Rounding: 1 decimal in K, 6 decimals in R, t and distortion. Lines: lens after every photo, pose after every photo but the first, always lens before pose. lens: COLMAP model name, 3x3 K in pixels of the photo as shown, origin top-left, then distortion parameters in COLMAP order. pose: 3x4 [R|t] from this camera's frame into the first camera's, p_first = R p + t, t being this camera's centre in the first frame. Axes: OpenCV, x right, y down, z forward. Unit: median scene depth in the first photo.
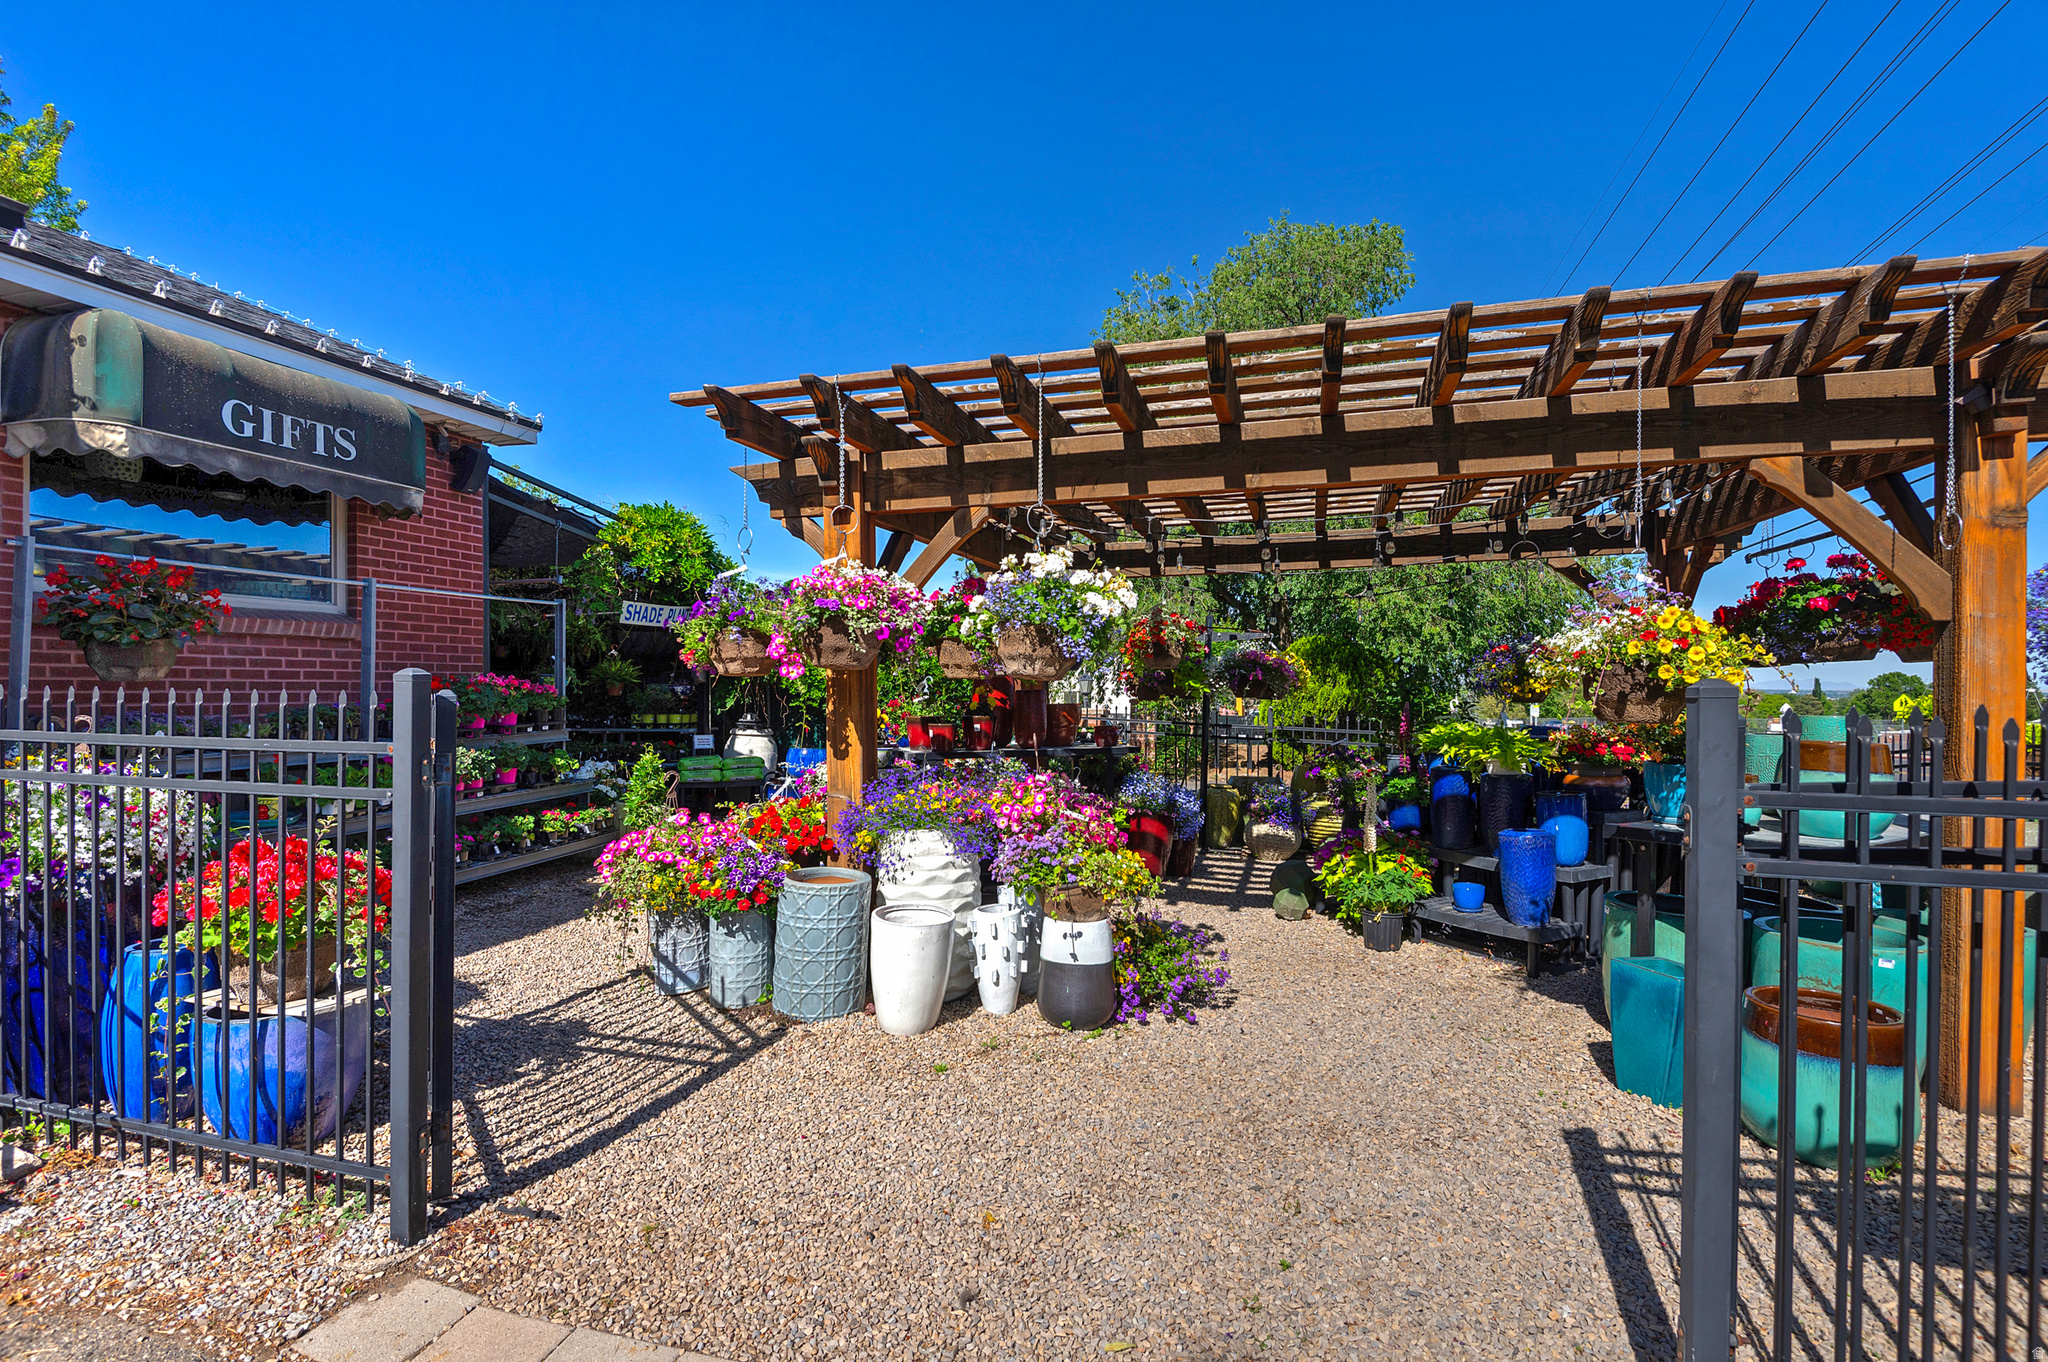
lens RADIAL K [[1034.5, 0, 1126.3], [0, 1034.5, 746.9], [0, 0, 1]] dist [0.018703, -0.016571]
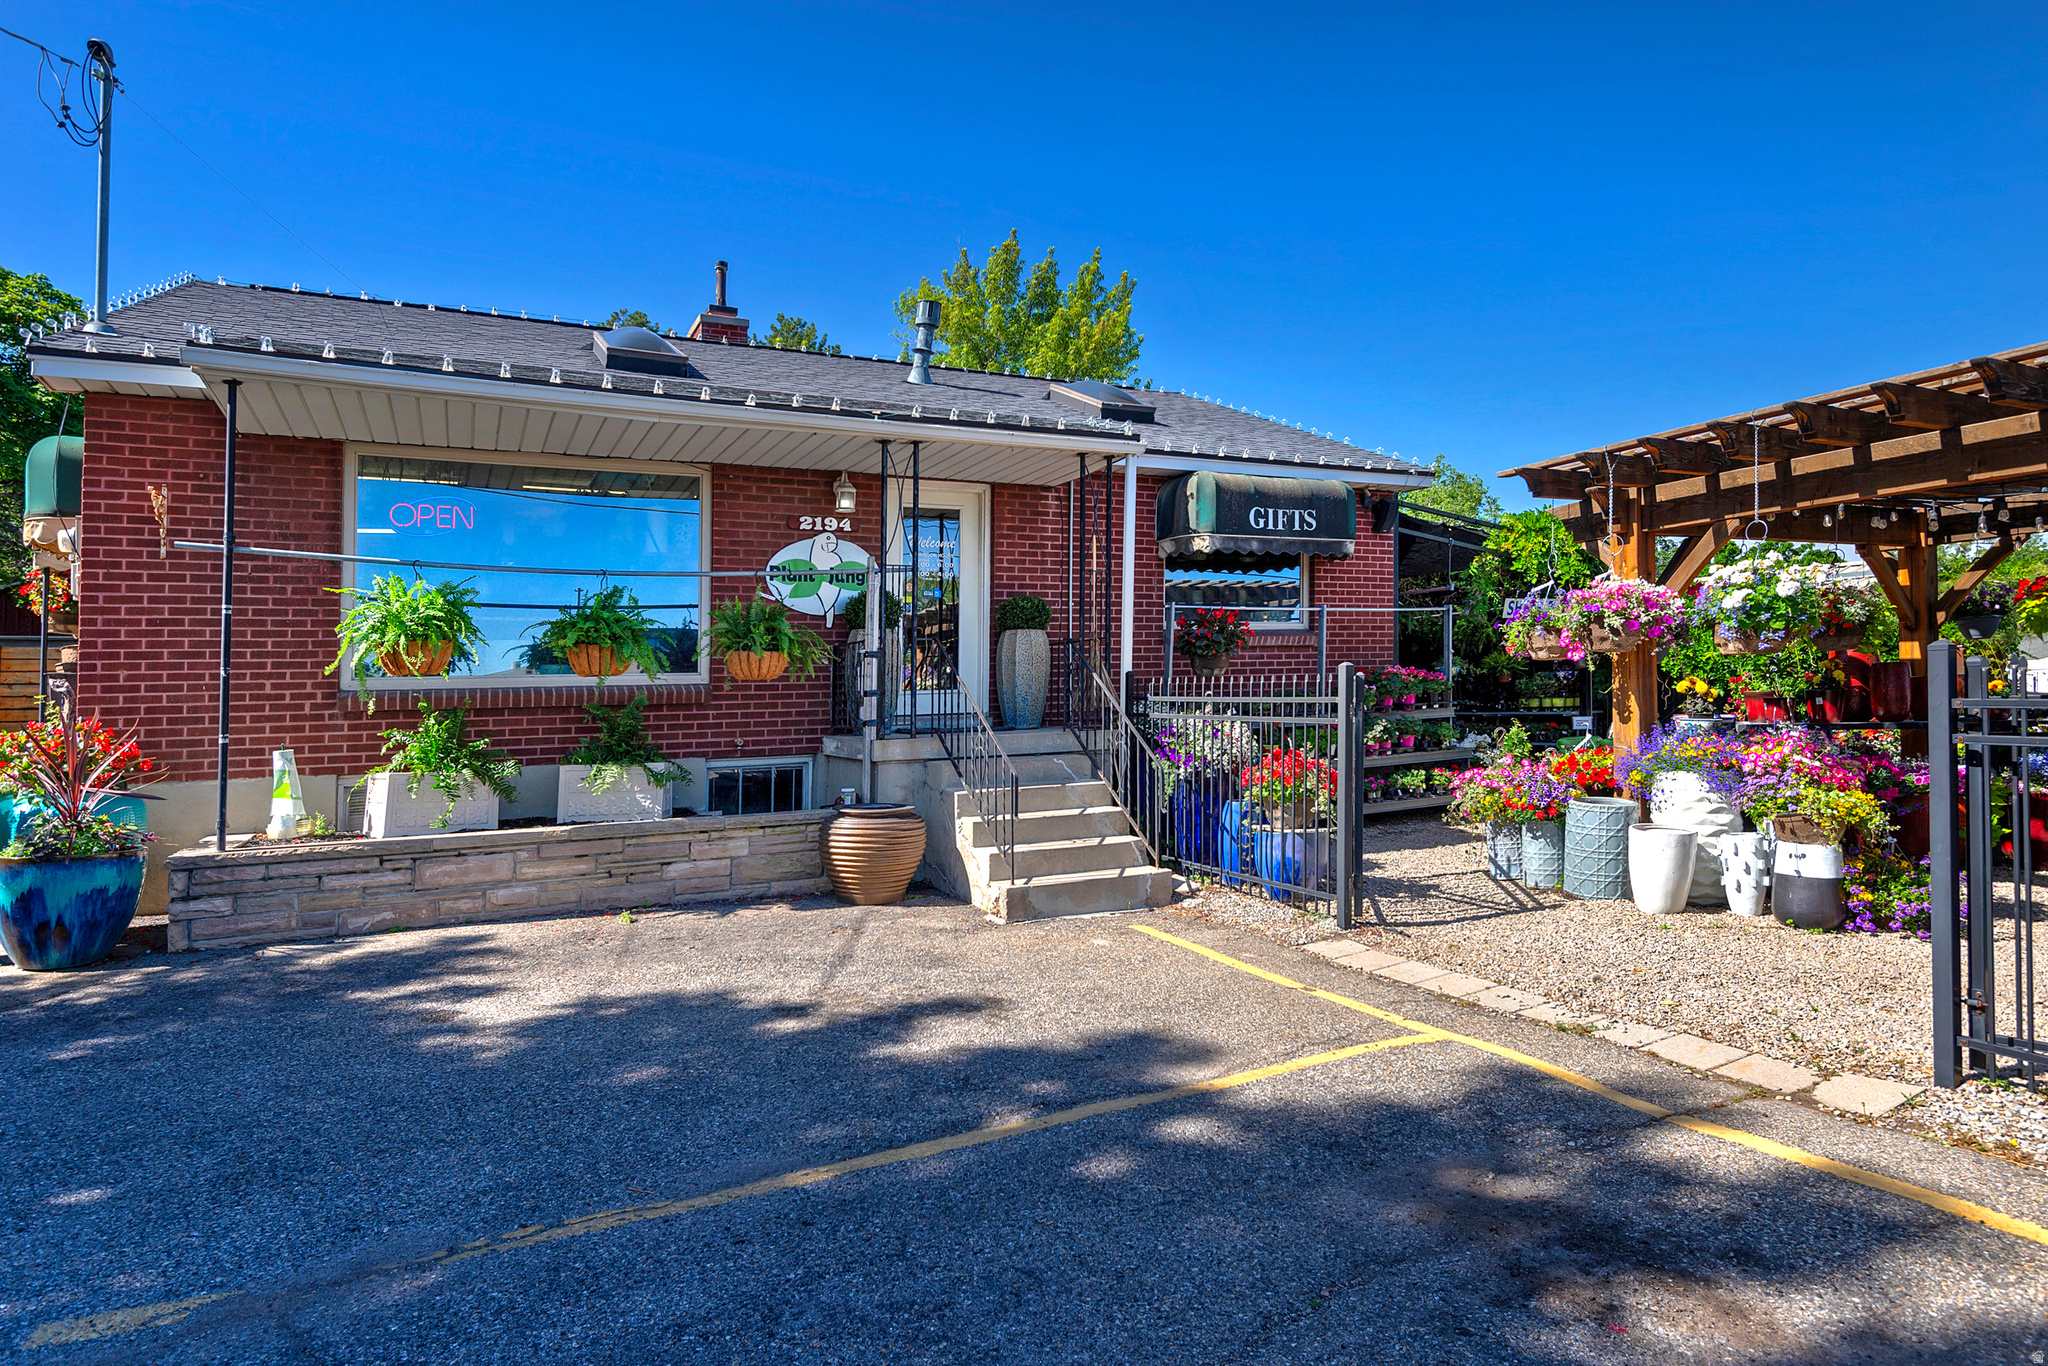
lens RADIAL K [[1242.9, 0, 970.9], [0, 1242.9, 681.5], [0, 0, 1]] dist [0.039290, -0.001864]
pose [[0.625357, -0.024866, -0.779943, 0.449396], [-0.018470, 0.998741, -0.046650, 0.052689], [0.780120, 0.043578, 0.624110, -0.649930]]
